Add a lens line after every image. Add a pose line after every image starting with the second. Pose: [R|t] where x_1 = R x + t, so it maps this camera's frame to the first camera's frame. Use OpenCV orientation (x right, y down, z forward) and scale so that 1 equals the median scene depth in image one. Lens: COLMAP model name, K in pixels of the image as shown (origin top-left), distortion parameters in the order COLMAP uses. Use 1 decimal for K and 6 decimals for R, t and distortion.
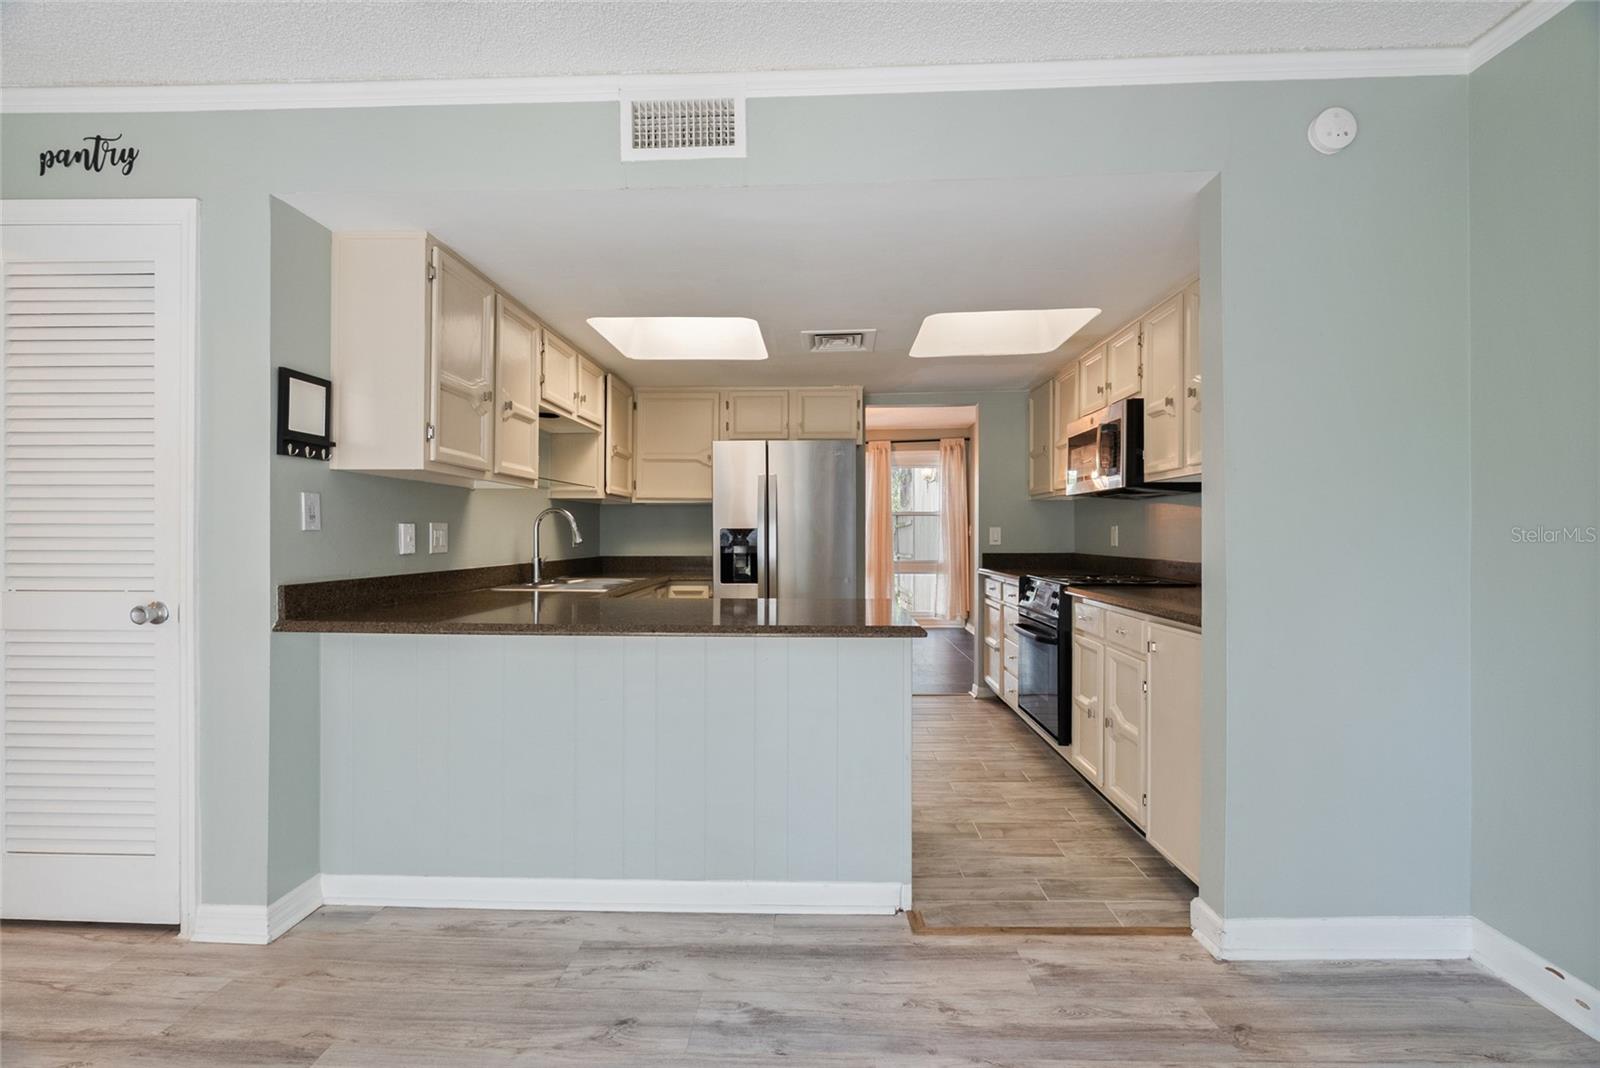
lens RADIAL K [[713.0, 0, 798.5], [0, 713.0, 533.5], [0, 0, 1]] dist [-0.012747, 0.002339]
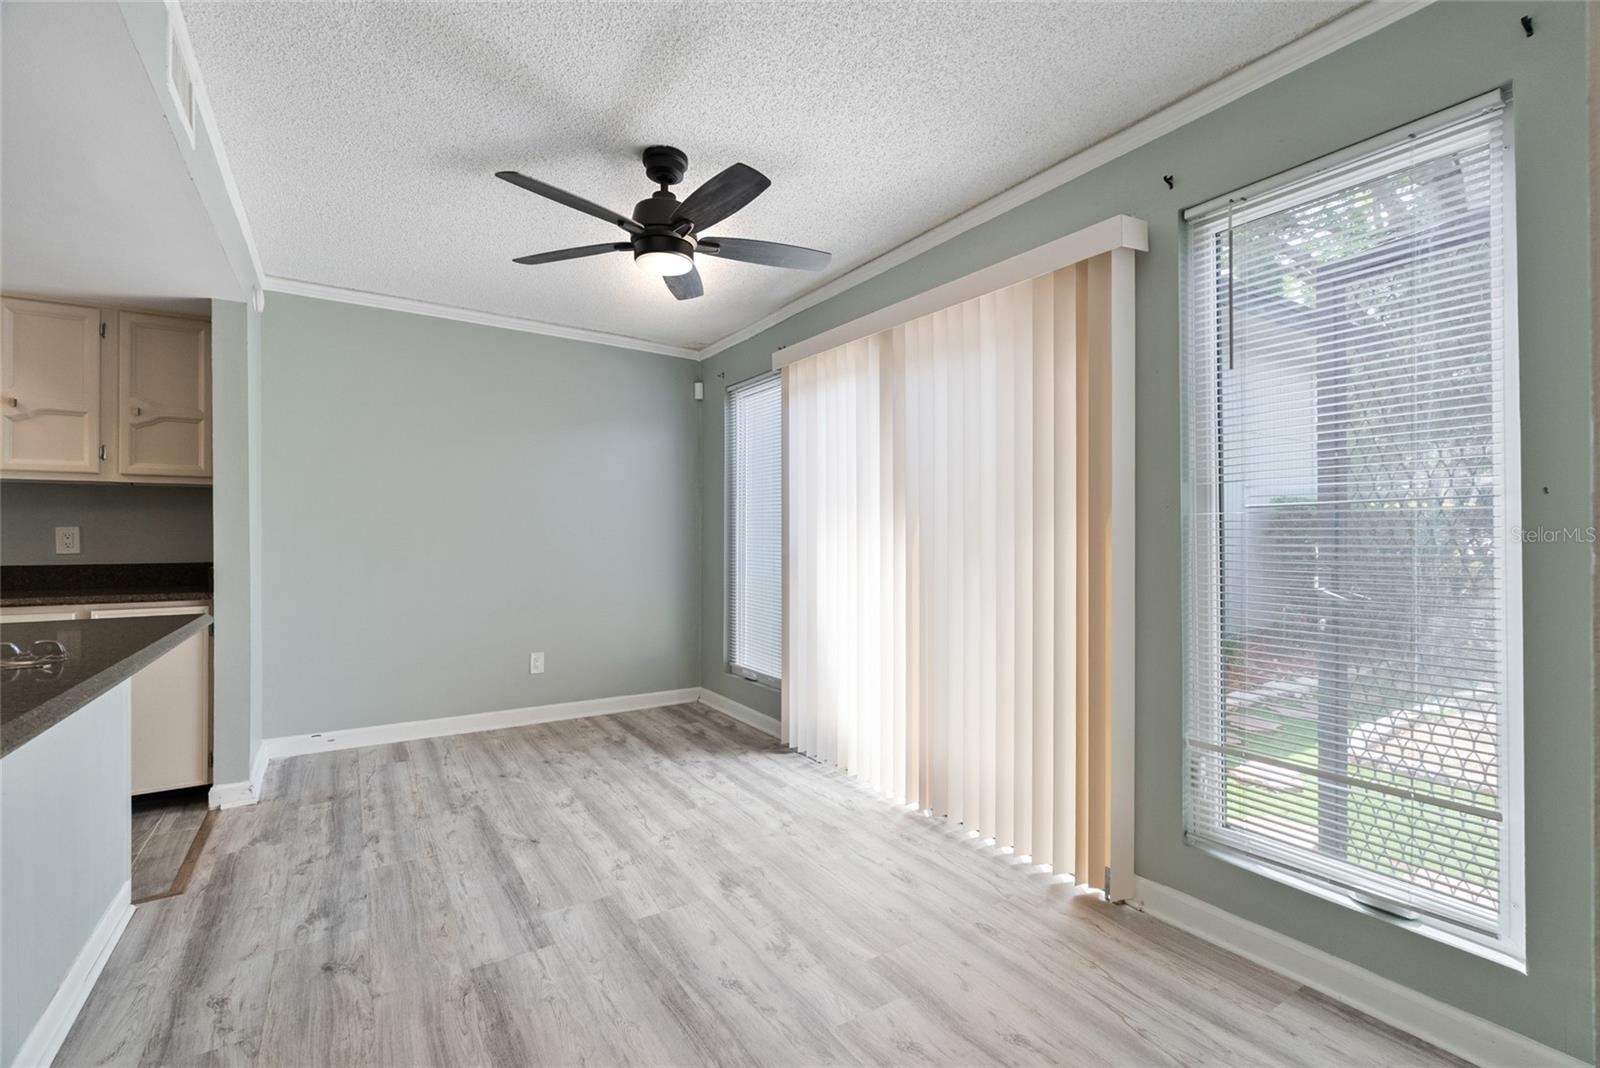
lens RADIAL K [[713.0, 0, 800.2], [0, 713.0, 539.9], [0, 0, 1]] dist [-0.012747, 0.002339]
pose [[-0.570323, -0.005794, 0.821400, -1.284236], [-0.002174, 0.999982, 0.005545, -0.001180], [-0.821418, 0.001377, -0.570325, 0.822389]]
